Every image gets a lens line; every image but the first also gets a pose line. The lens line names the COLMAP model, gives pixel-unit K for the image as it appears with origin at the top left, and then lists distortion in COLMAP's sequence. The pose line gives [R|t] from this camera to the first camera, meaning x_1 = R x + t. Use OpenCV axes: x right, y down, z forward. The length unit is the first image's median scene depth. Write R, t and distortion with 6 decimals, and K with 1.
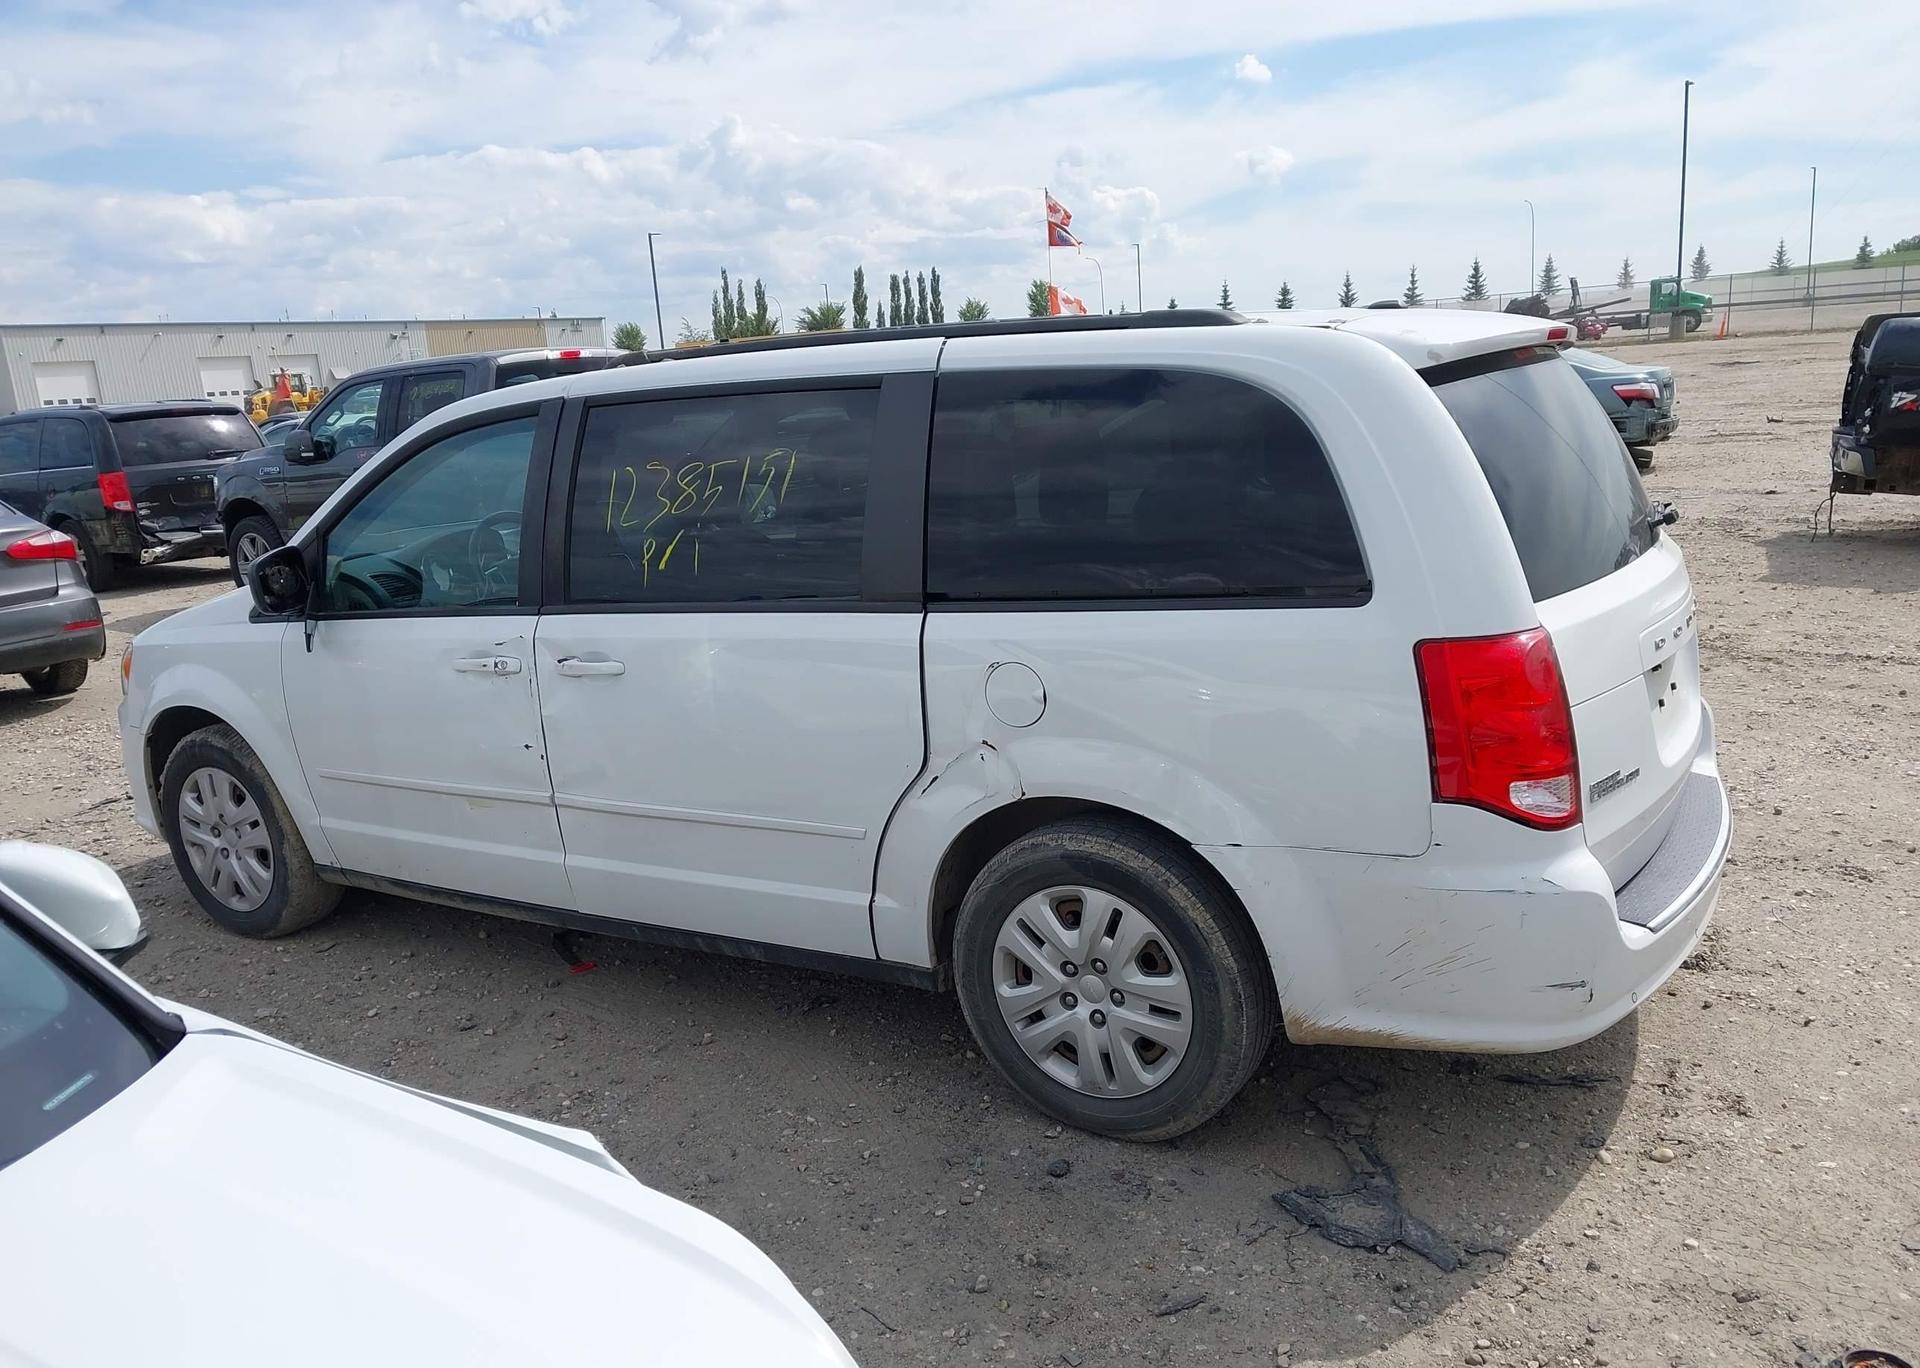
lens RADIAL K [[1556.5, 0, 960.0], [0, 1556.5, 684.0], [0, 0, 1]] dist [0.008586, 0.000382]
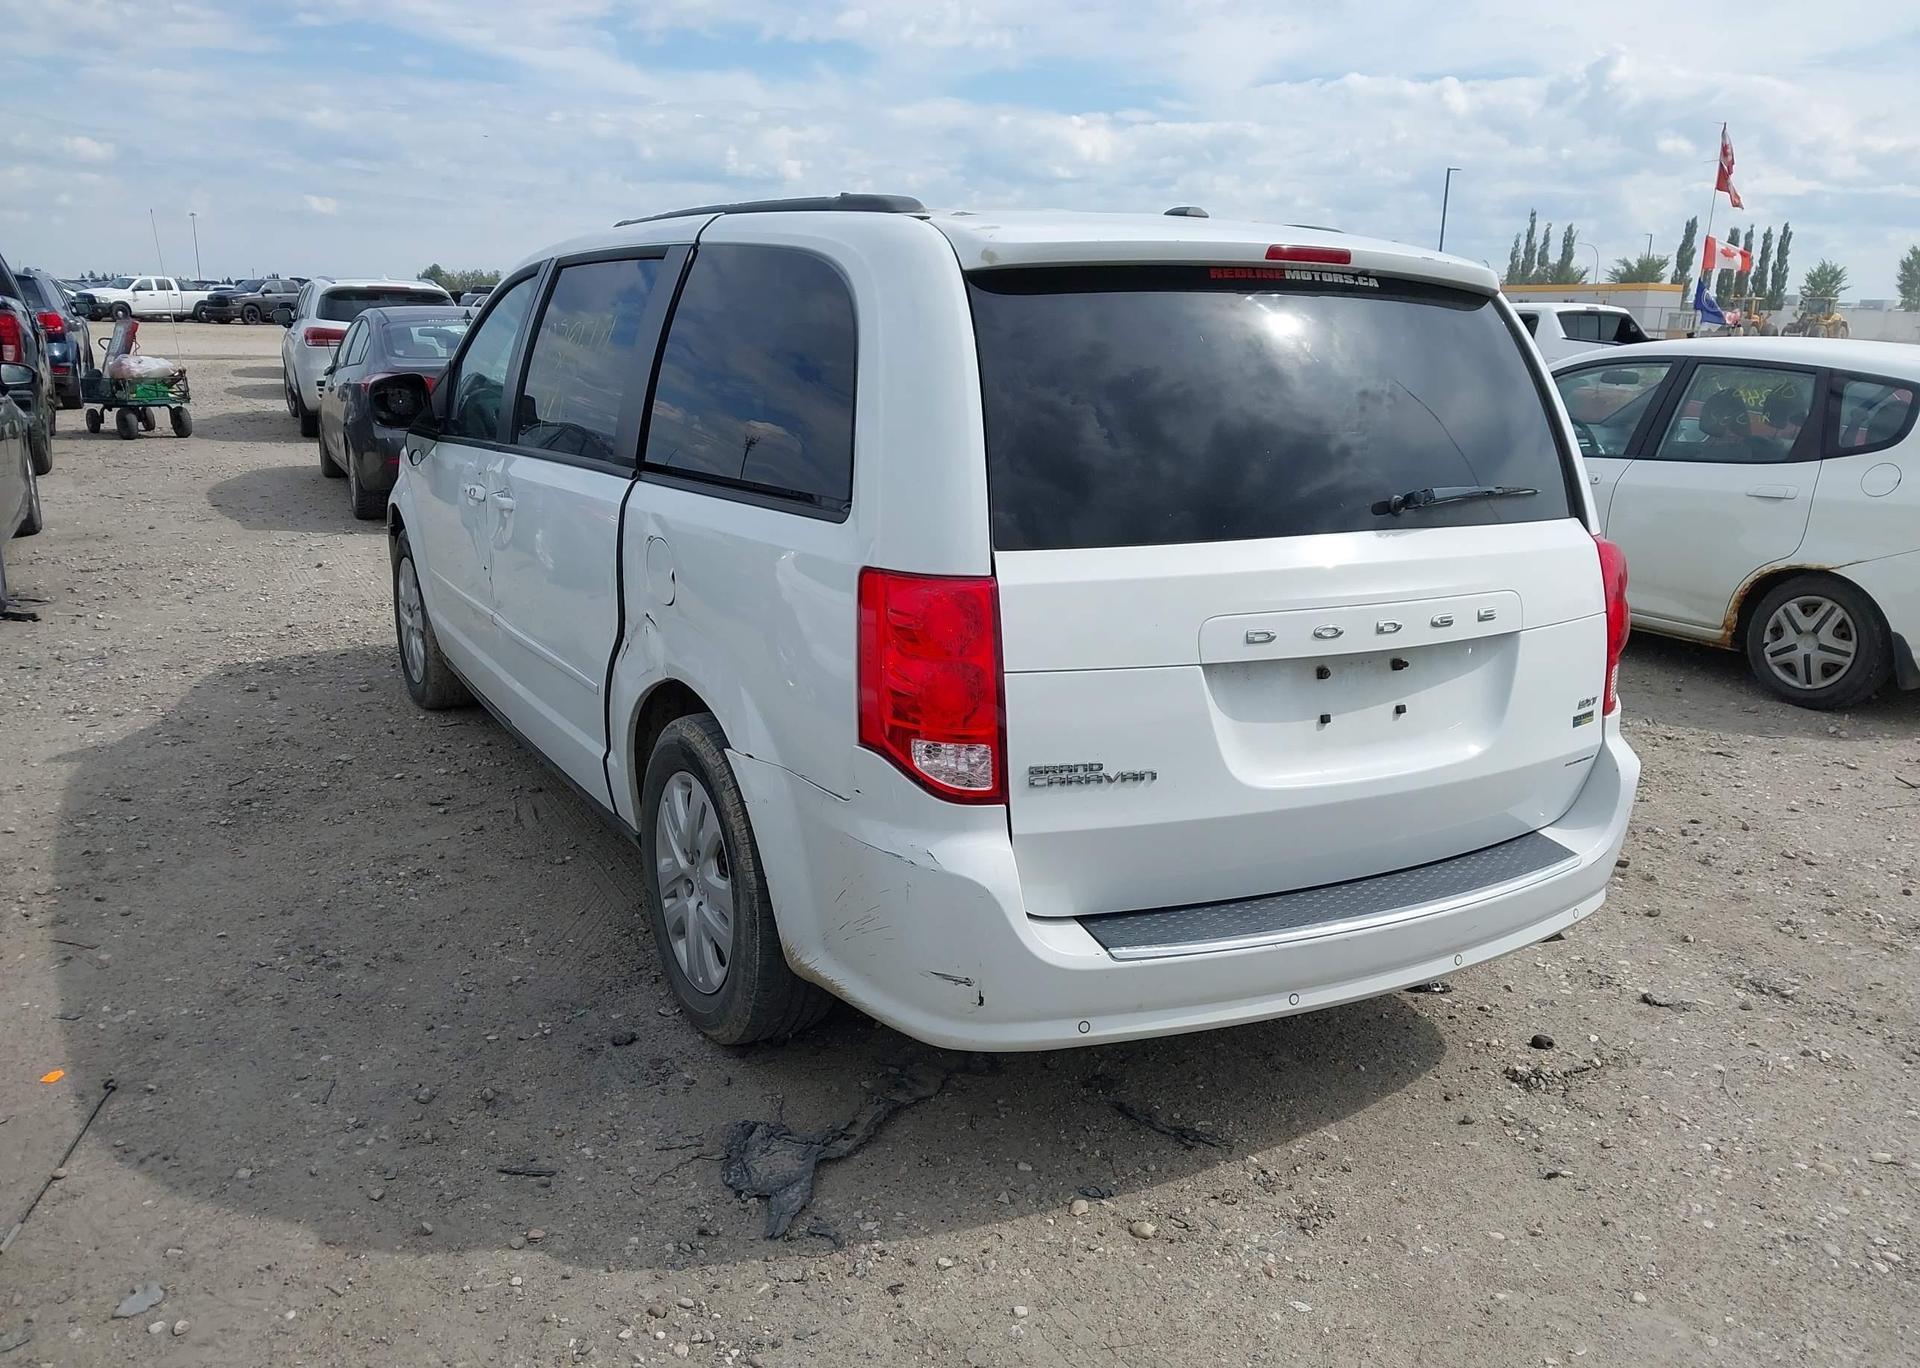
lens RADIAL K [[1554.1, 0, 956.7], [0, 1554.1, 690.0], [0, 0, 1]] dist [0.011791, 0.002680]
pose [[0.869097, 0.199869, -0.452462, 0.646506], [-0.180424, 0.979800, 0.086252, -0.037791], [0.460562, 0.006674, 0.887603, 0.188669]]
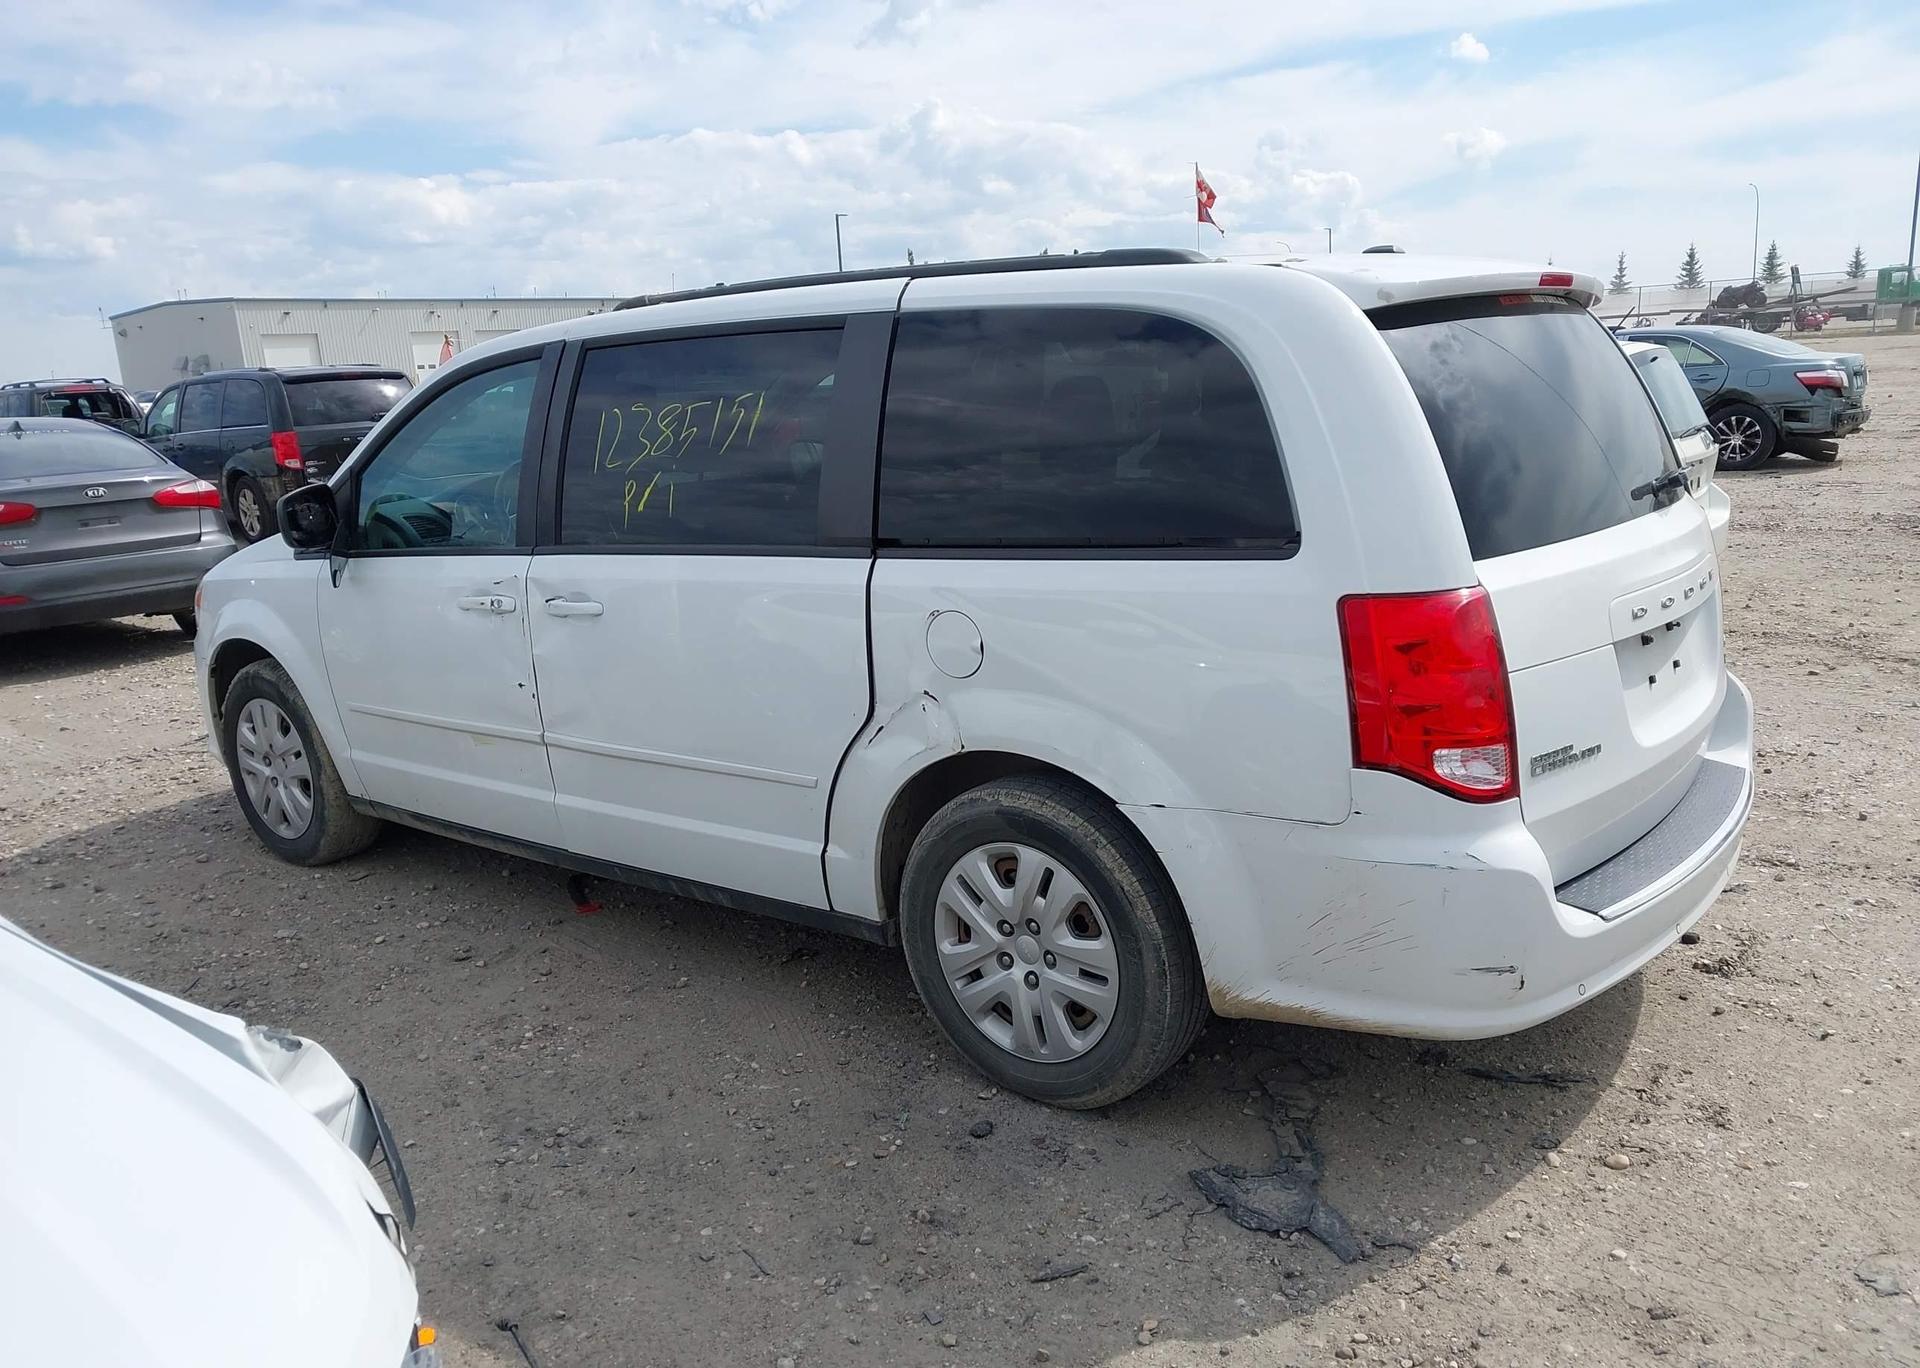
lens RADIAL K [[1554.1, 0, 956.7], [0, 1554.1, 690.0], [0, 0, 1]] dist [0.011791, 0.002680]
pose [[0.992542, 0.040231, -0.115077, 0.144957], [-0.038709, 0.999131, 0.015430, 0.019865], [0.115597, -0.010860, 0.993237, 0.029680]]
